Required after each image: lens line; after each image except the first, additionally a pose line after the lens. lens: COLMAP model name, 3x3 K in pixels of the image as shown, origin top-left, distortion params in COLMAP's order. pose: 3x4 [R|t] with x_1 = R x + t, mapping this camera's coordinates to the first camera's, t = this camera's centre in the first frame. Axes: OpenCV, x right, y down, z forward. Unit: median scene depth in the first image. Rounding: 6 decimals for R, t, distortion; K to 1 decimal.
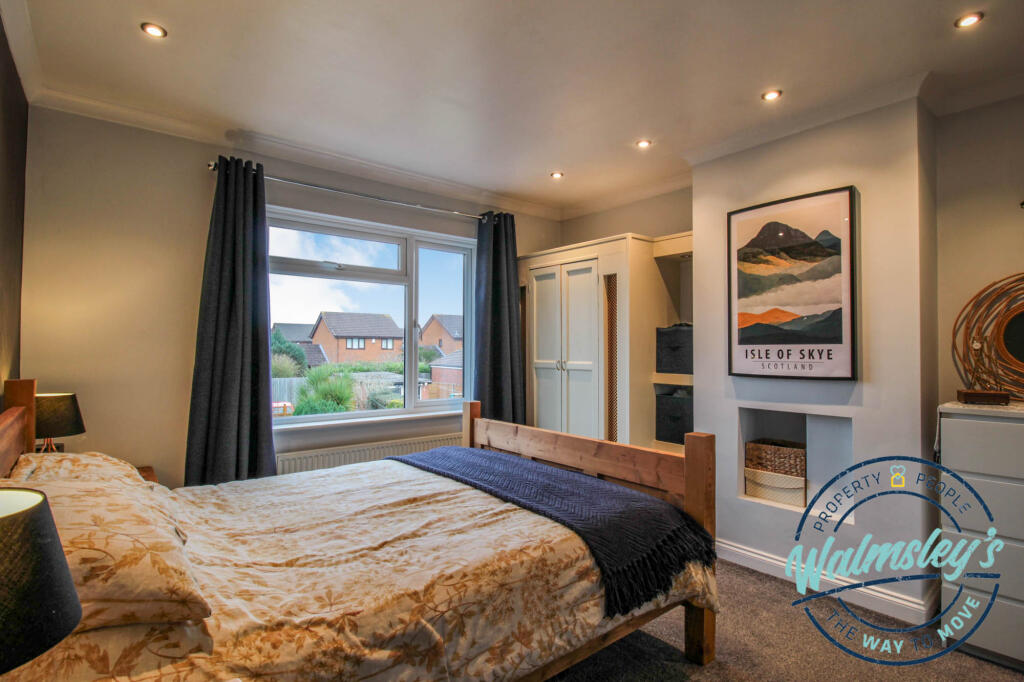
lens RADIAL K [[508.4, 0, 518.6], [0, 508.4, 339.2], [0, 0, 1]] dist [-0.003221, -0.000953]
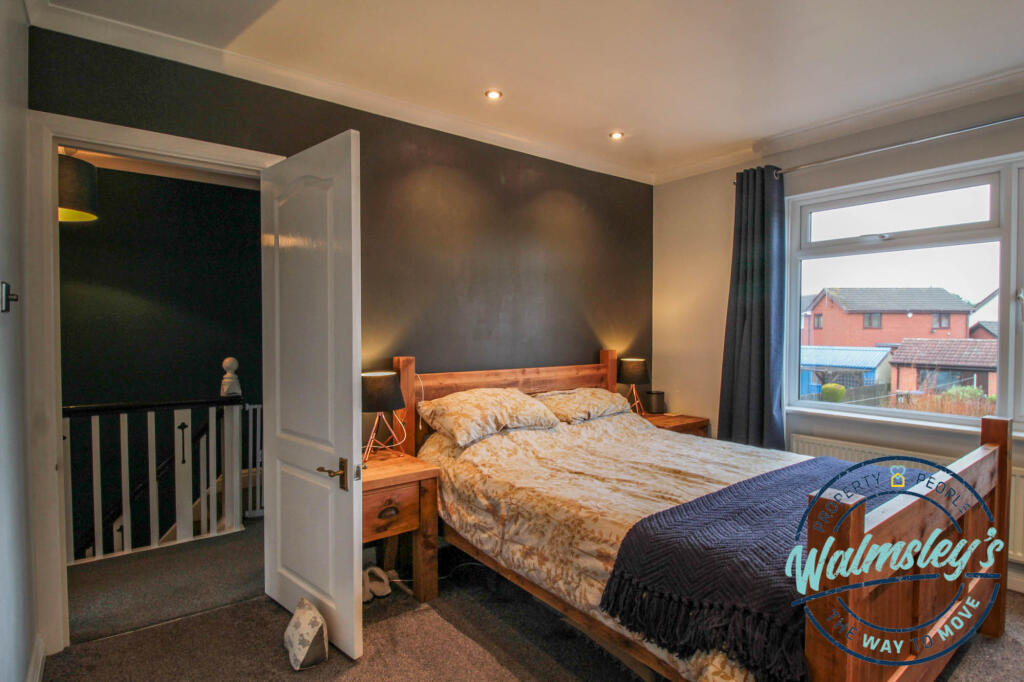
lens RADIAL K [[531.8, 0, 512.0], [0, 531.8, 341.0], [0, 0, 1]] dist [0.006457, -0.017362]
pose [[-0.039534, 0.019073, -0.999036, 0.710035], [0.018429, 0.999662, 0.018356, 0.004131], [0.999048, -0.017686, -0.039872, 0.516260]]
